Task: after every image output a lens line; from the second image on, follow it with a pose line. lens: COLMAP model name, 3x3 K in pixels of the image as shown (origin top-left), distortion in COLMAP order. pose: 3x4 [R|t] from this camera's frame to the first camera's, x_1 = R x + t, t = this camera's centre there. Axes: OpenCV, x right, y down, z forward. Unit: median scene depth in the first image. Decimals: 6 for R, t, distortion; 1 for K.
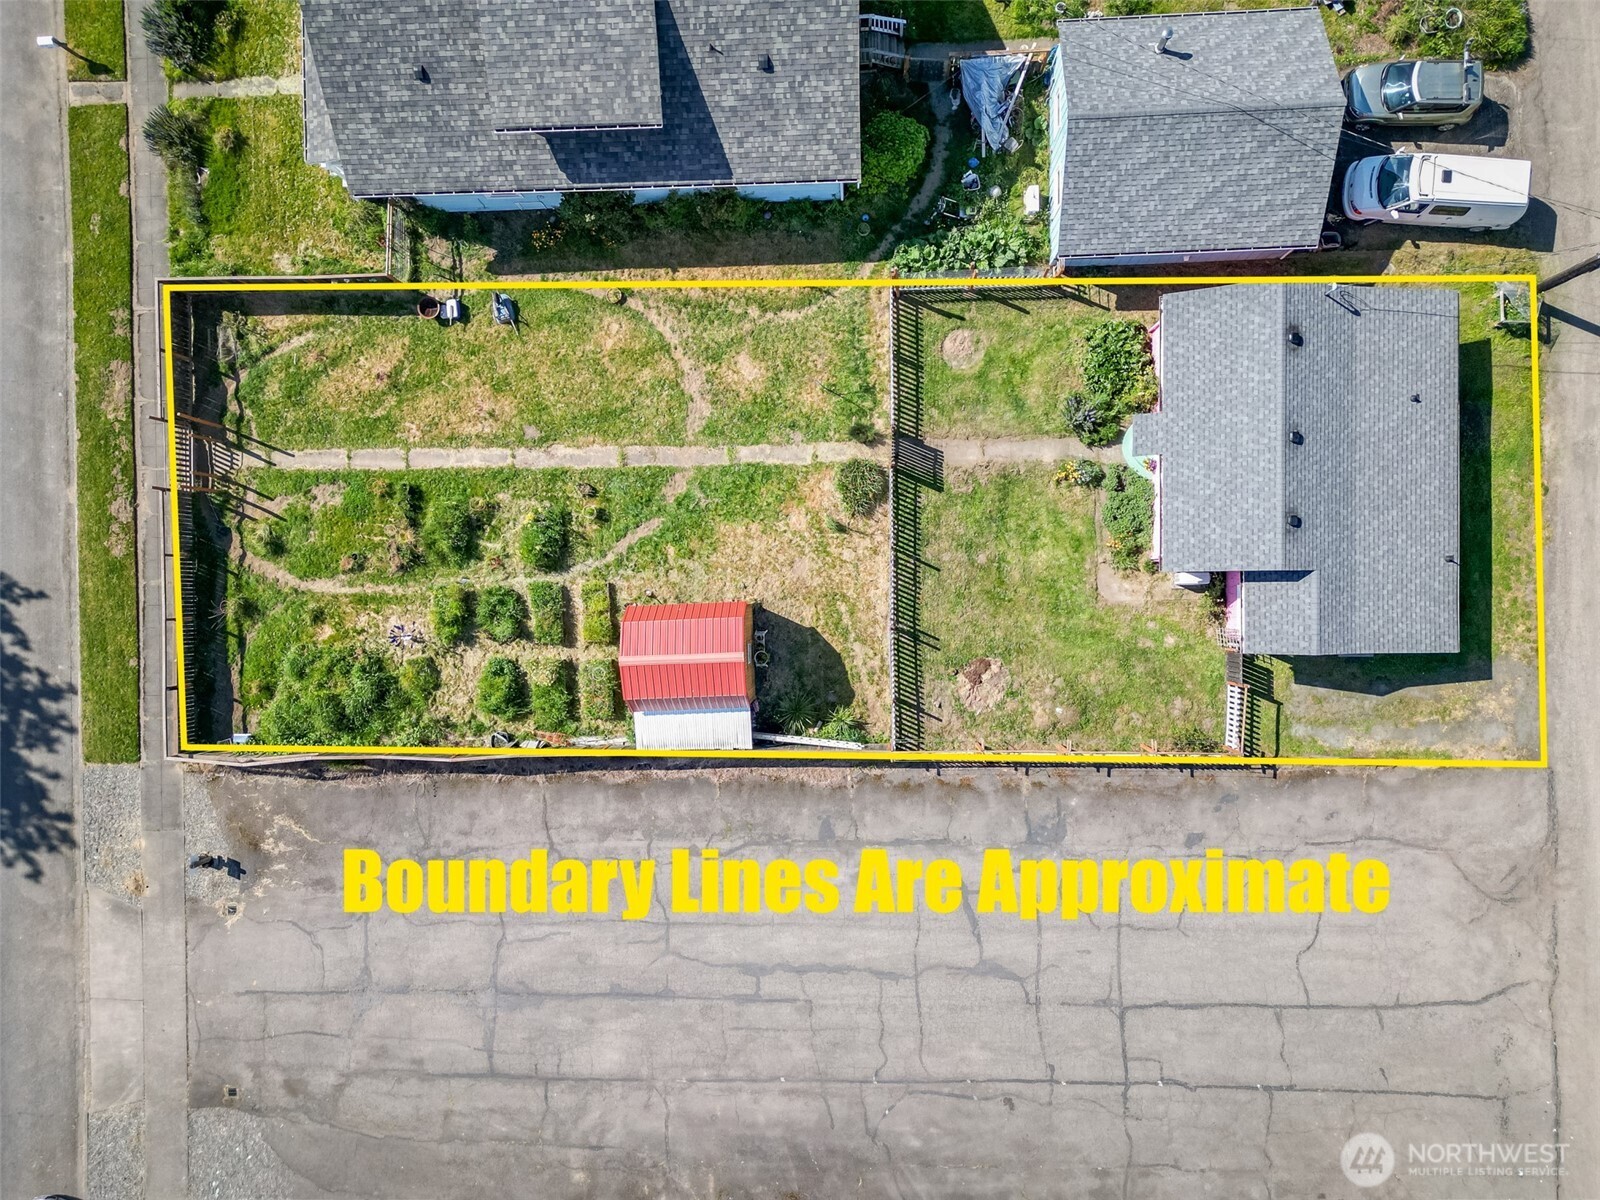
lens RADIAL K [[1118.3, 0, 799.5], [0, 1118.3, 592.0], [0, 0, 1]] dist [0.064387, -0.050963]
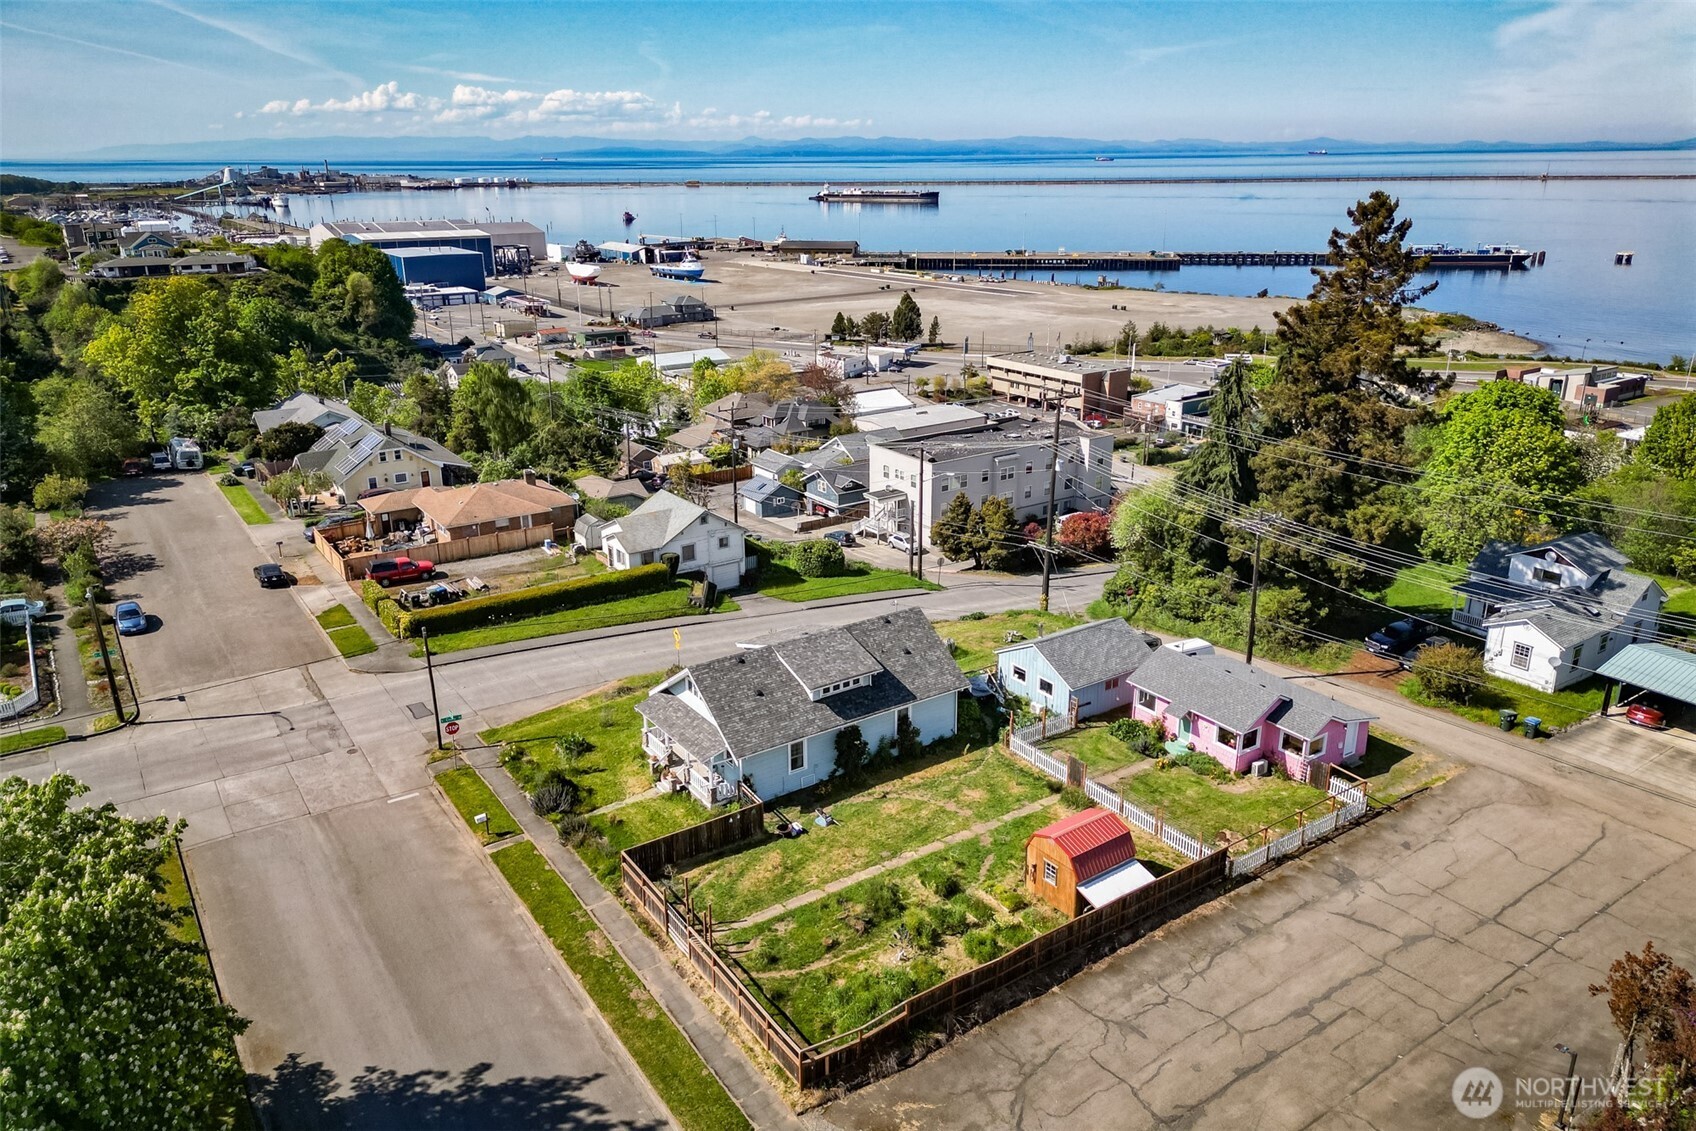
lens RADIAL K [[1184.2, 0, 845.7], [0, 1184.2, 569.3], [0, 0, 1]] dist [0.075890, -0.067659]
pose [[0.829704, -0.127917, 0.543350, -1.079820], [0.556371, 0.268322, -0.786418, 0.948919], [-0.045197, 0.954799, 0.293797, 0.201942]]
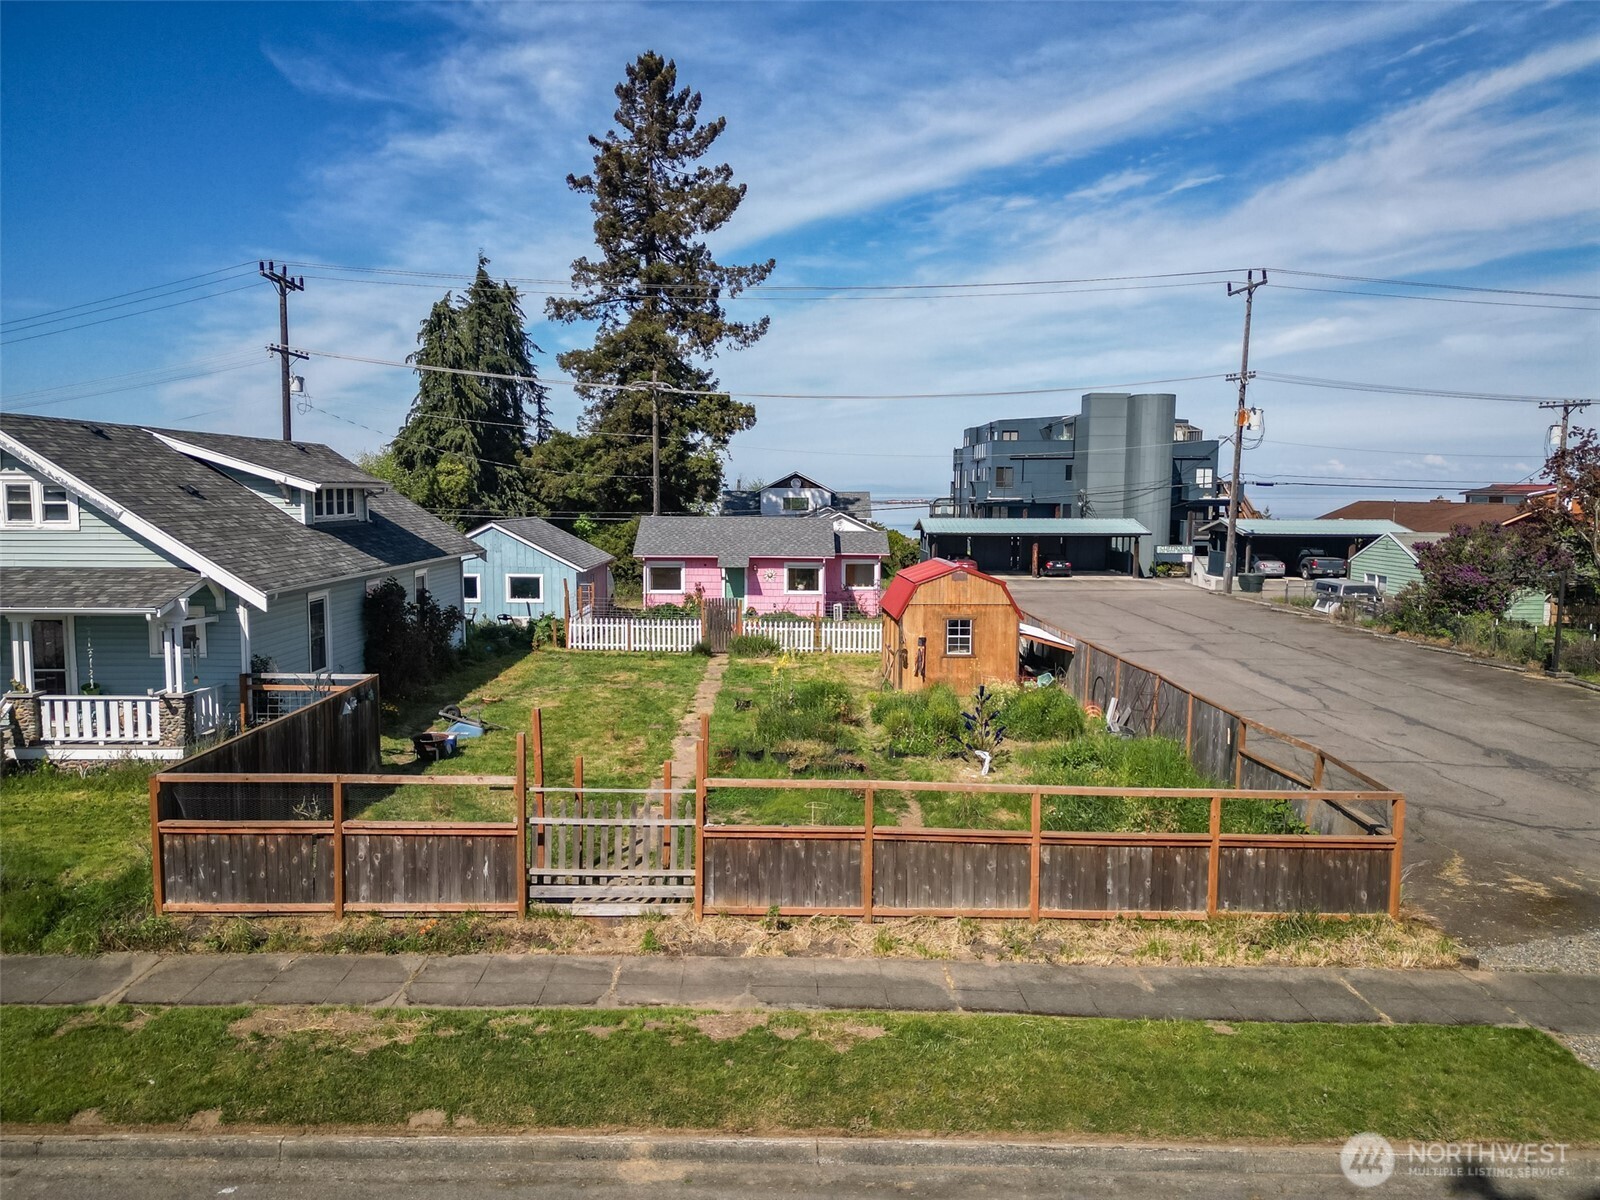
lens RADIAL K [[1118.3, 0, 795.4], [0, 1118.3, 602.5], [0, 0, 1]] dist [0.064387, -0.050963]
pose [[0.000433, -0.035803, 0.999359, -0.925969], [0.999992, 0.003892, -0.000294, -0.057814], [-0.003879, 0.999351, 0.035805, 0.909178]]
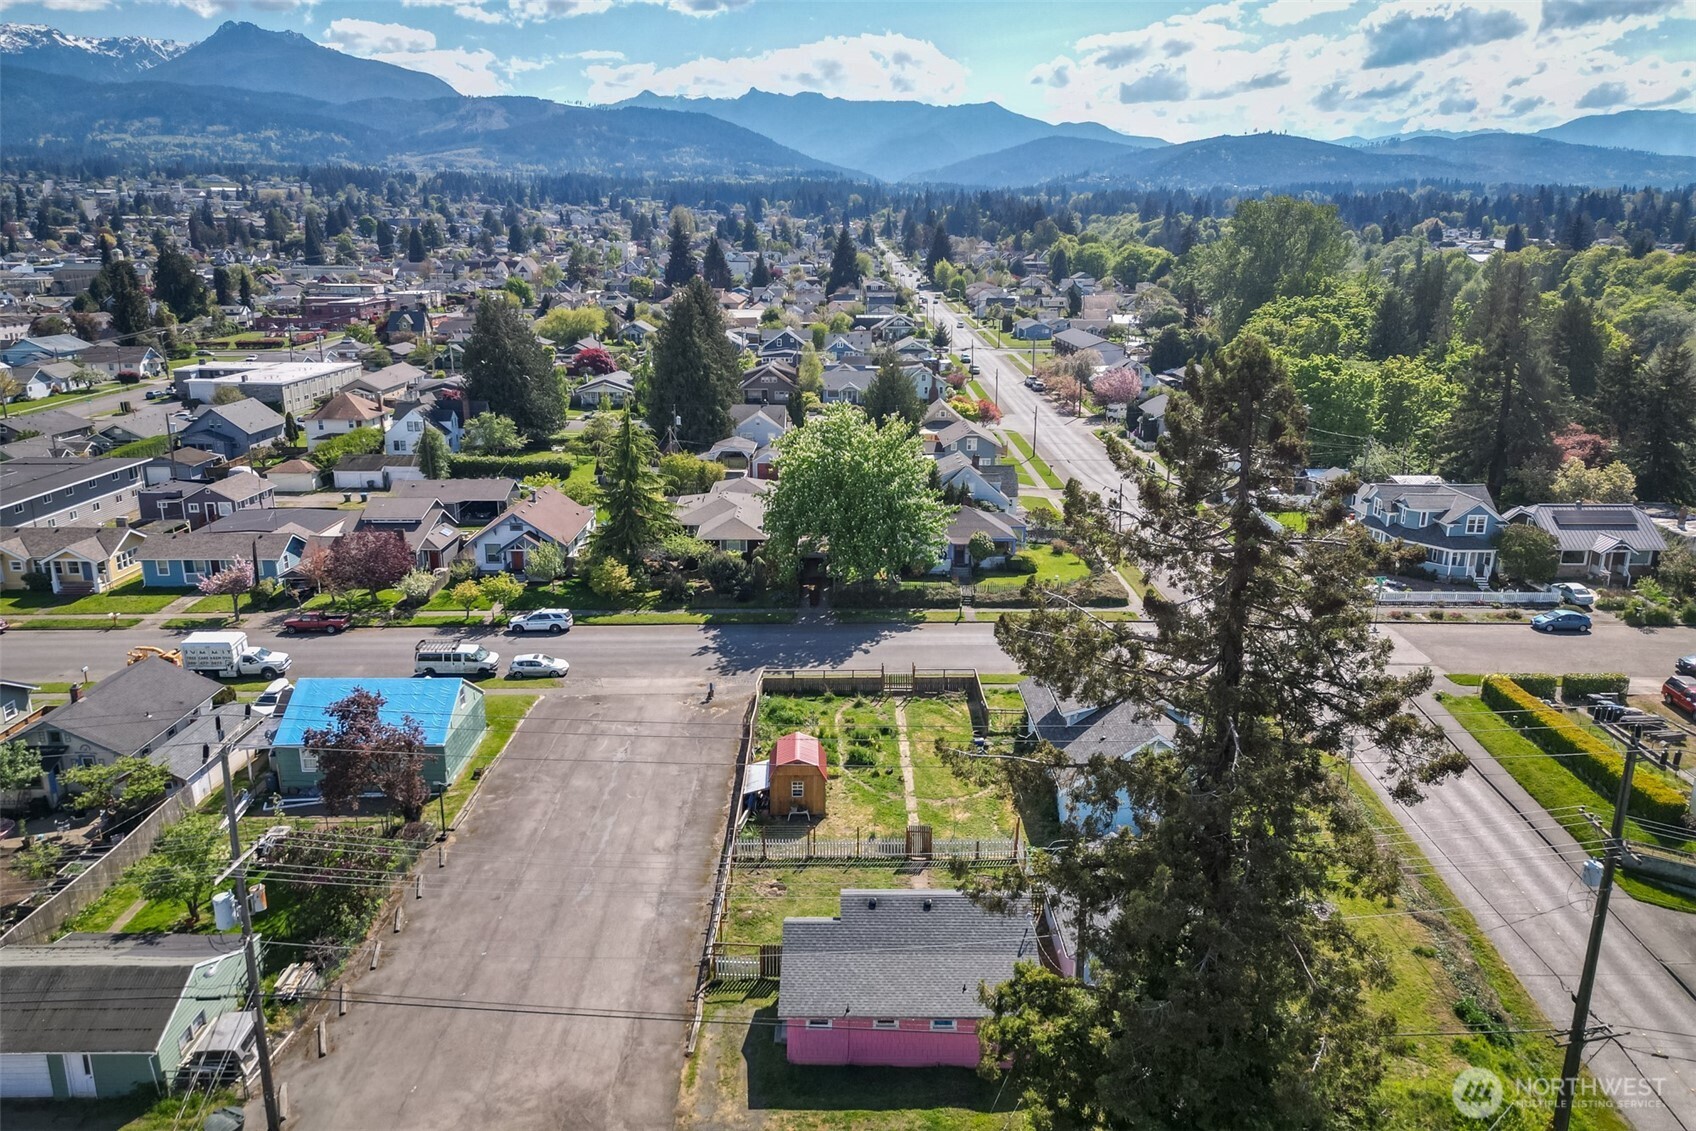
lens RADIAL K [[1184.2, 0, 837.0], [0, 1184.2, 553.9], [0, 0, 1]] dist [0.075890, -0.067659]
pose [[-0.009042, 0.319834, -0.947430, 1.555189], [-0.999951, -0.006781, 0.007254, -0.020805], [-0.004105, 0.947449, 0.319880, 0.036734]]
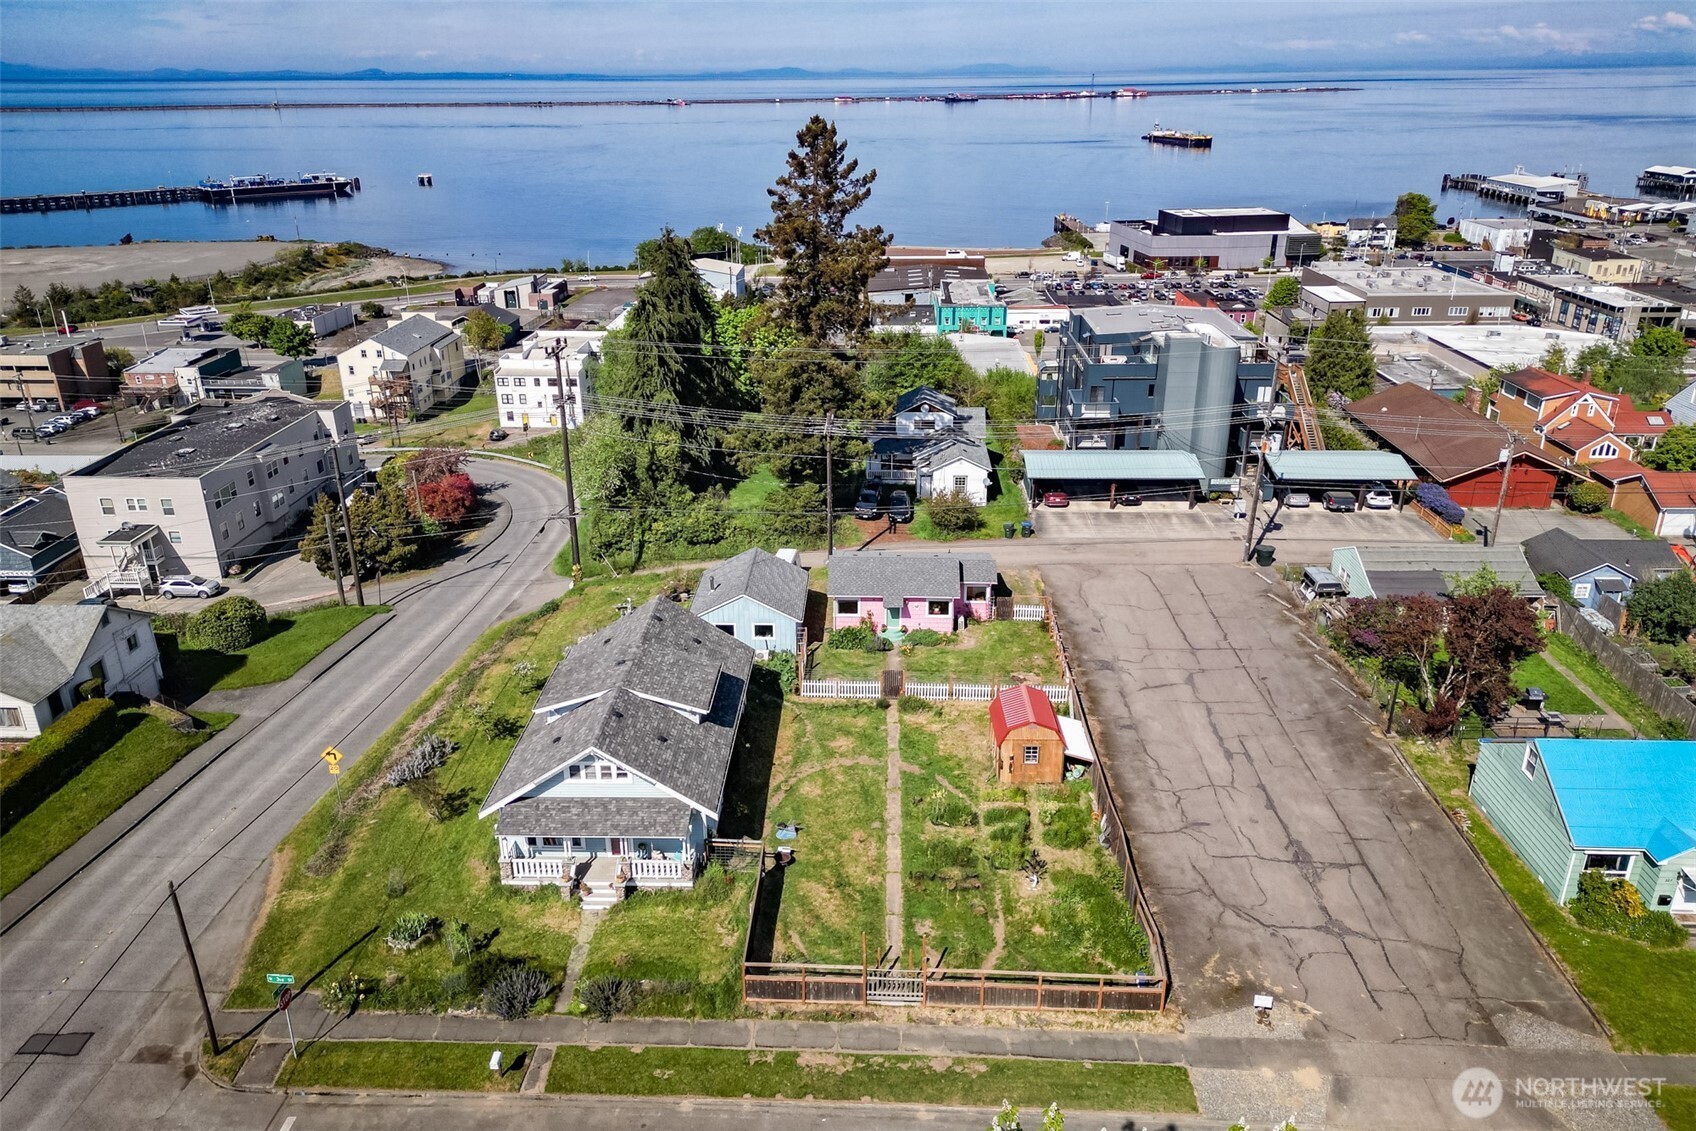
lens RADIAL K [[1184.2, 0, 843.6], [0, 1184.2, 565.4], [0, 0, 1]] dist [0.075890, -0.067659]
pose [[0.044733, -0.321581, 0.945825, -1.541323], [0.998985, 0.009310, -0.044082, -0.121999], [0.005370, 0.946836, 0.321671, 0.226483]]
